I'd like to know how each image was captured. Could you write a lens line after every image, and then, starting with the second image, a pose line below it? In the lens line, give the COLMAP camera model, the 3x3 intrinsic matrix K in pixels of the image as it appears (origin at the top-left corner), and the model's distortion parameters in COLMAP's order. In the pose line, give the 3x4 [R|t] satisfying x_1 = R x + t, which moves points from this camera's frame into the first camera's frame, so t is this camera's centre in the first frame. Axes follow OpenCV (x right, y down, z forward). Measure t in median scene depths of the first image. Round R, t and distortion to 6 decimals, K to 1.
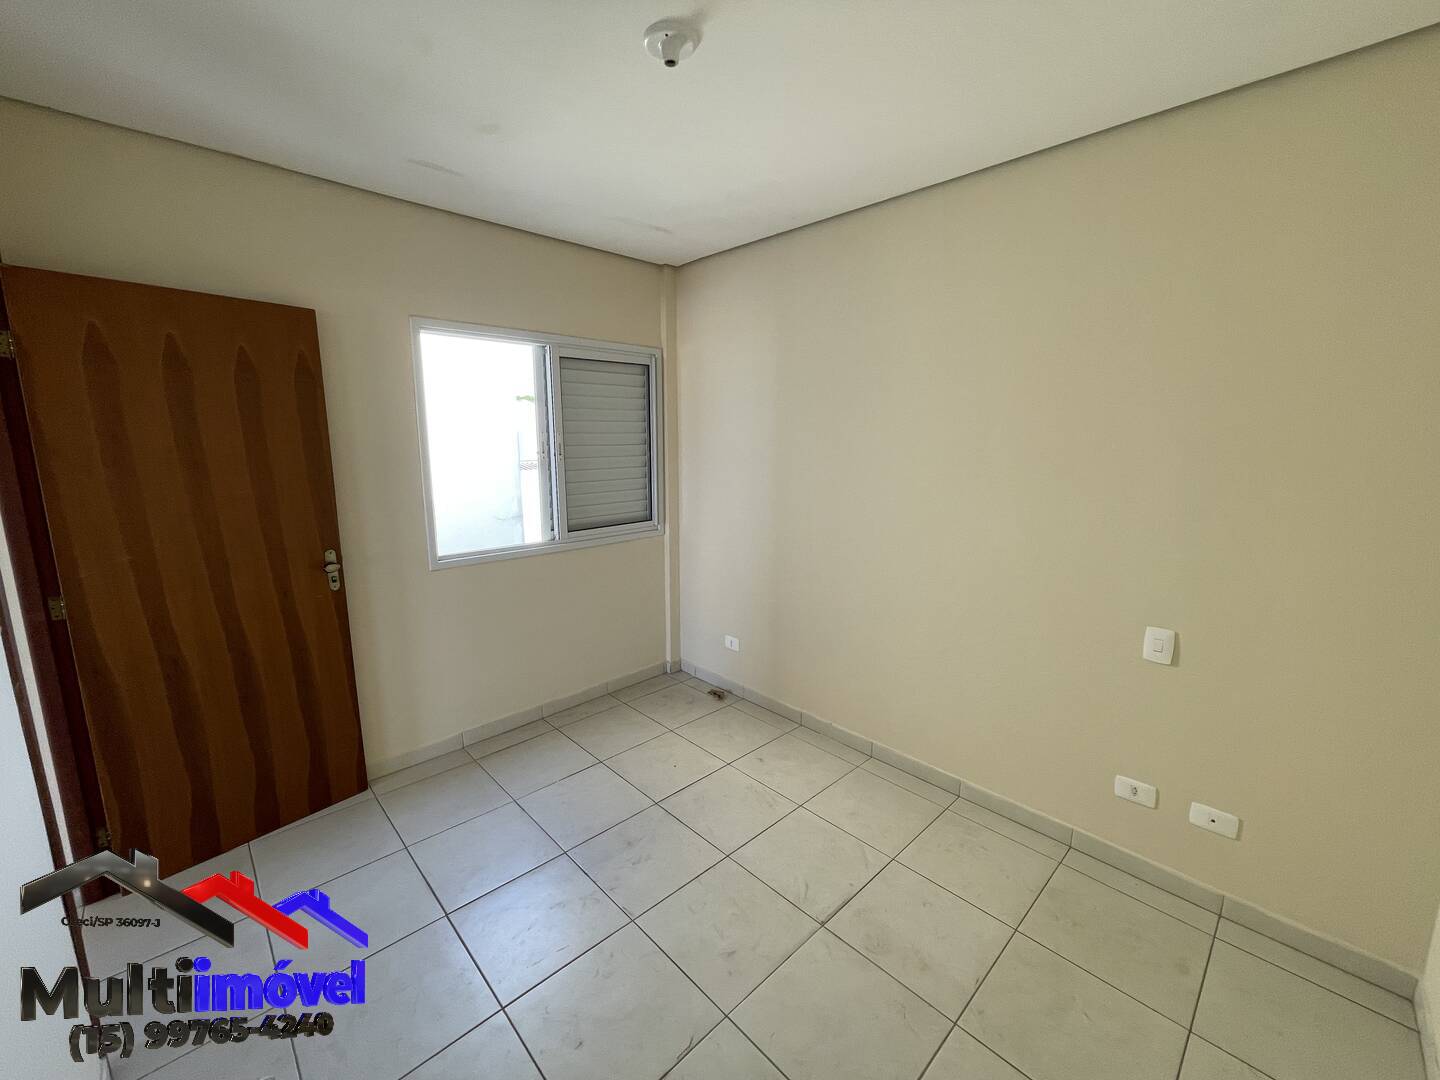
lens RADIAL K [[583.0, 0, 718.2], [0, 583.0, 543.3], [0, 0, 1]] dist [0.002279, 0.000008]
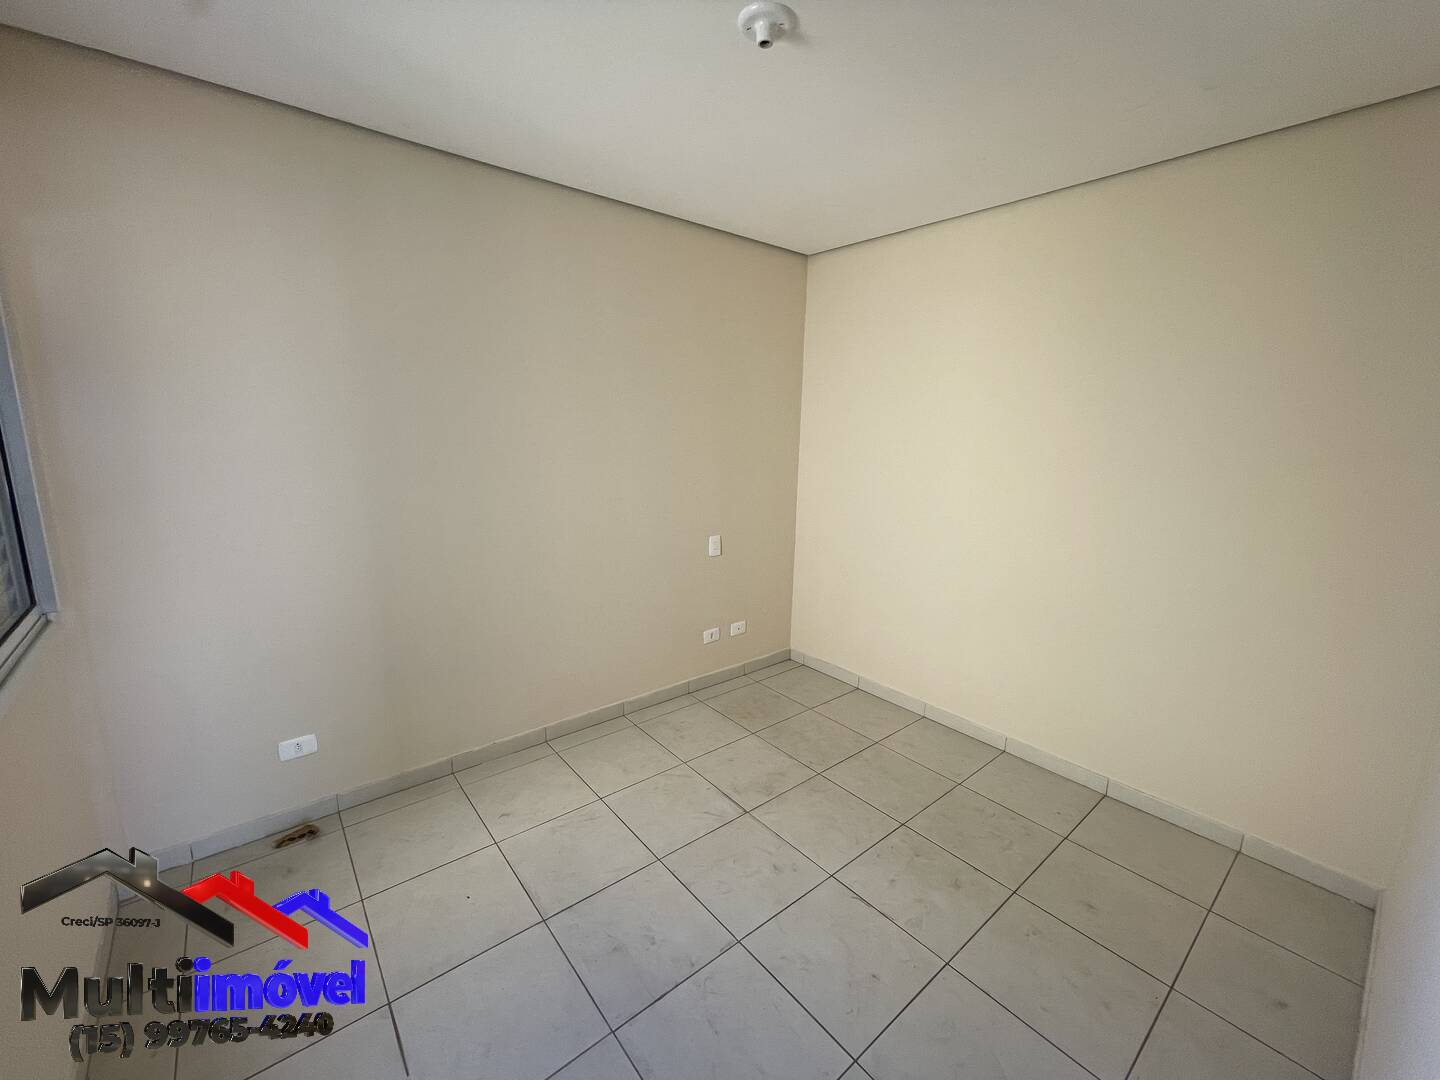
lens RADIAL K [[583.0, 0, 716.7], [0, 583.0, 531.6], [0, 0, 1]] dist [0.002279, 0.000008]
pose [[0.086383, -0.192492, 0.977489, -0.759401], [0.162296, 0.970769, 0.176826, -0.139890], [-0.982954, 0.143368, 0.115099, 0.662079]]
